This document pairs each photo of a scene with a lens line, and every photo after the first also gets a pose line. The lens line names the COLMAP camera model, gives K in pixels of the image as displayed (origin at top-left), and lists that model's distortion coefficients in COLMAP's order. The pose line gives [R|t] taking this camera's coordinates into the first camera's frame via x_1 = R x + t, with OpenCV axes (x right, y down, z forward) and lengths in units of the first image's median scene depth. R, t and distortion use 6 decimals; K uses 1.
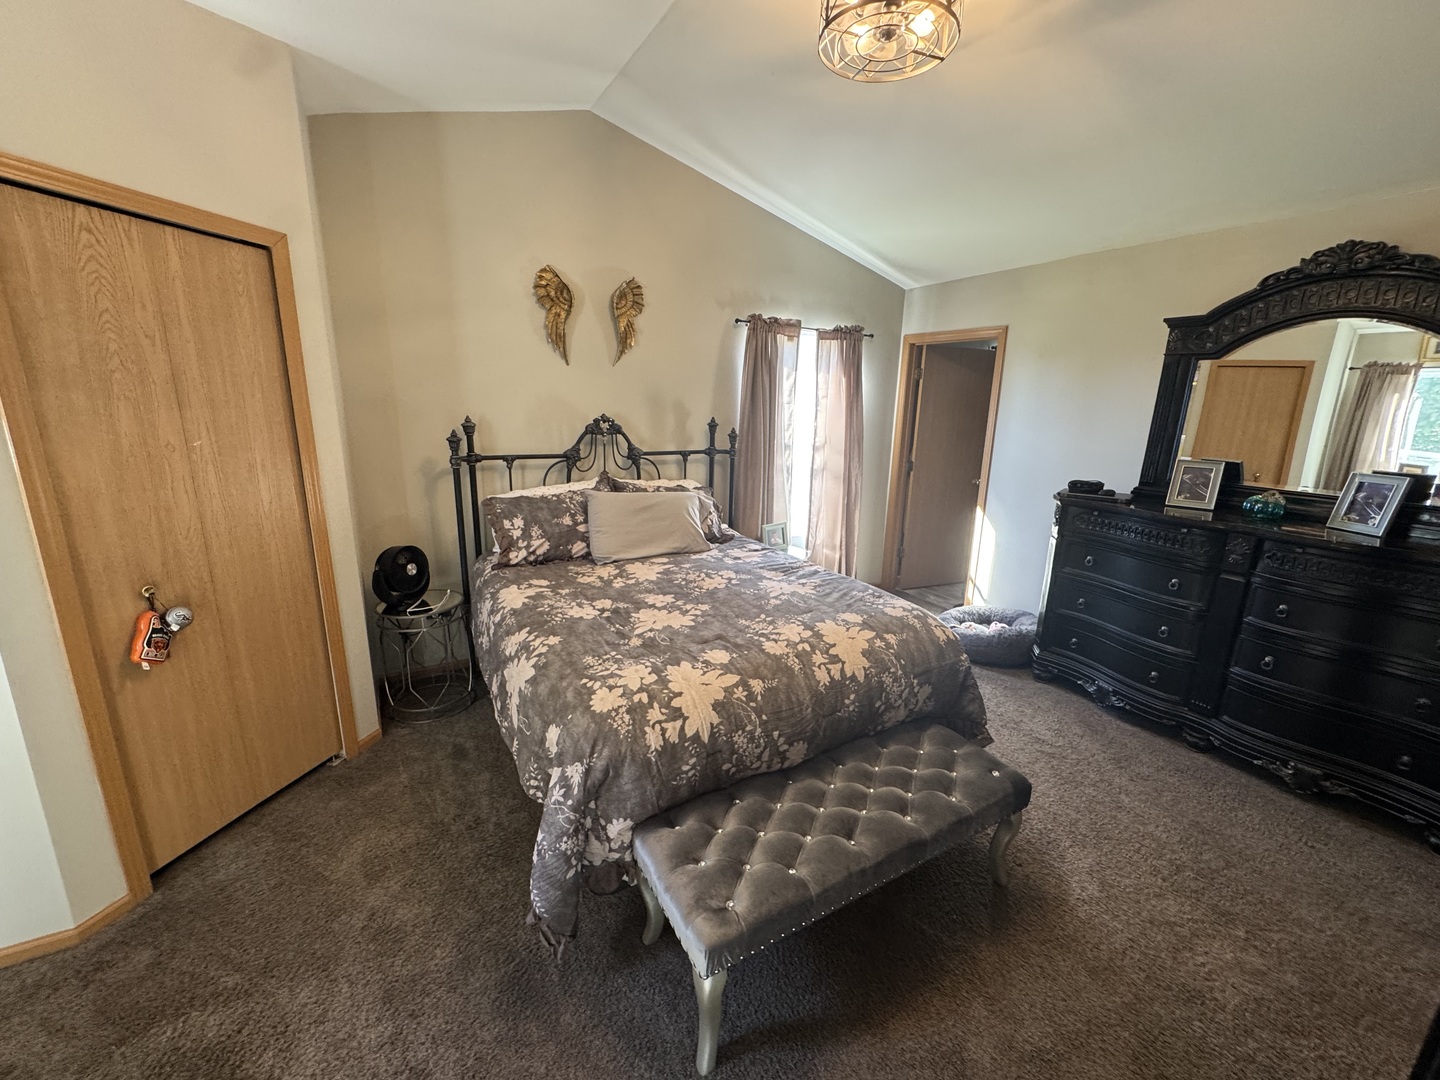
lens RADIAL K [[577.9, 0, 719.0], [0, 577.9, 540.4], [0, 0, 1]] dist [-0.004277, 0.000523]
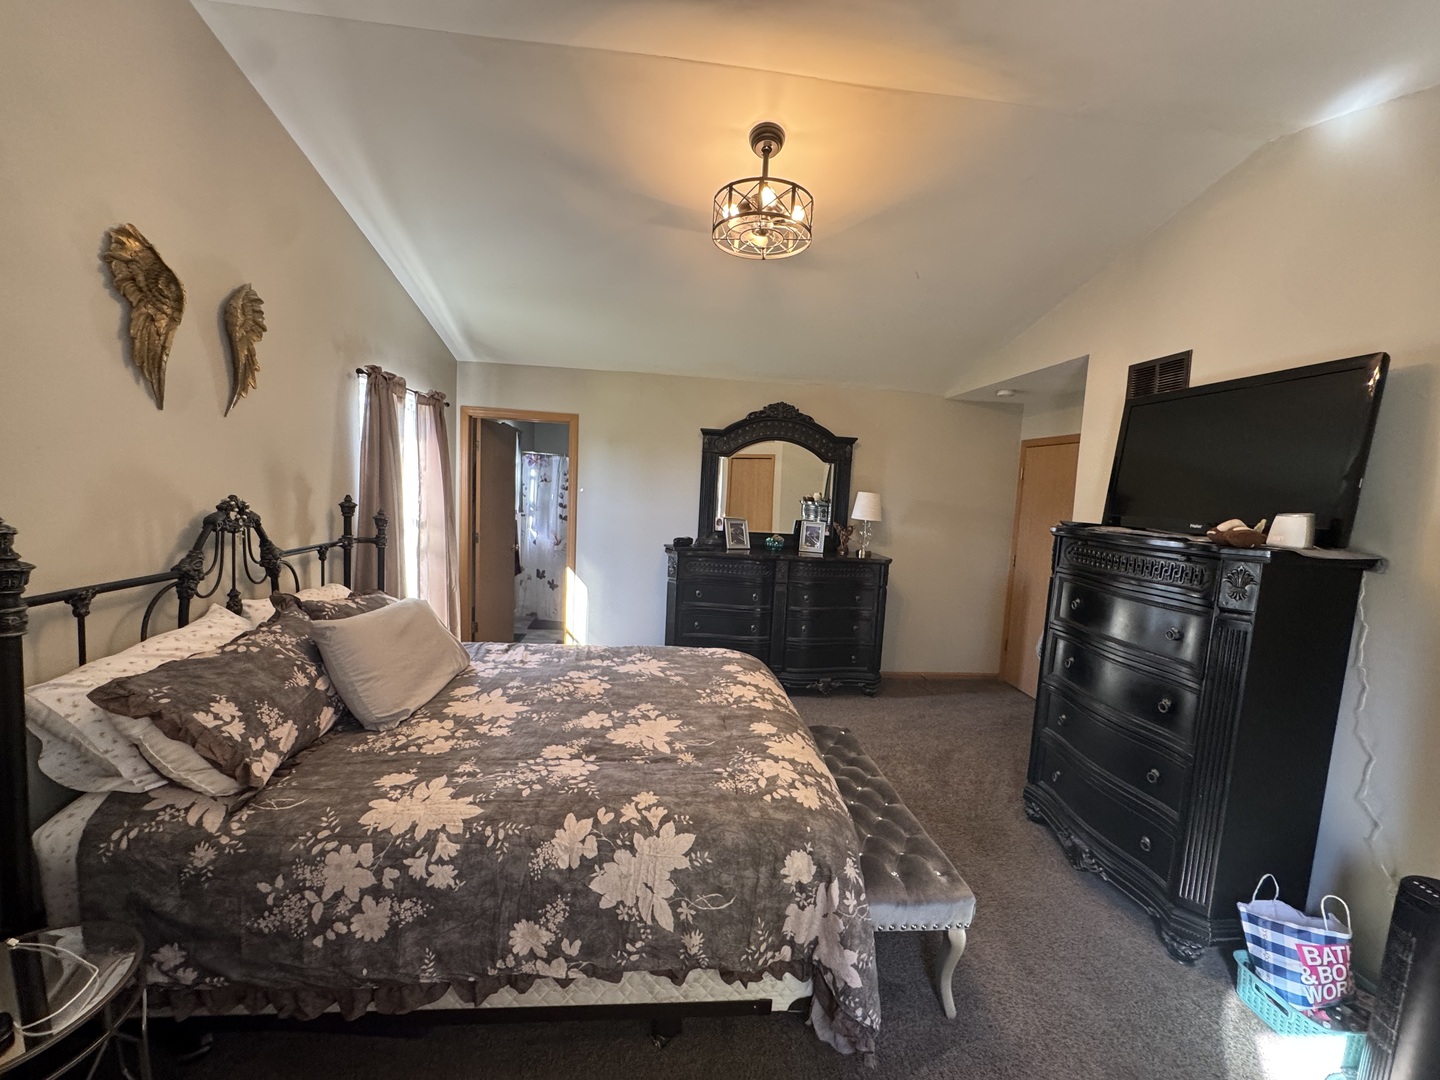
lens RADIAL K [[577.9, 0, 720.6], [0, 577.9, 538.5], [0, 0, 1]] dist [-0.004277, 0.000523]
pose [[0.412114, -0.086655, 0.907002, -0.660992], [0.174514, 0.984544, 0.014770, -0.119451], [-0.894263, 0.152198, 0.420867, 0.380377]]
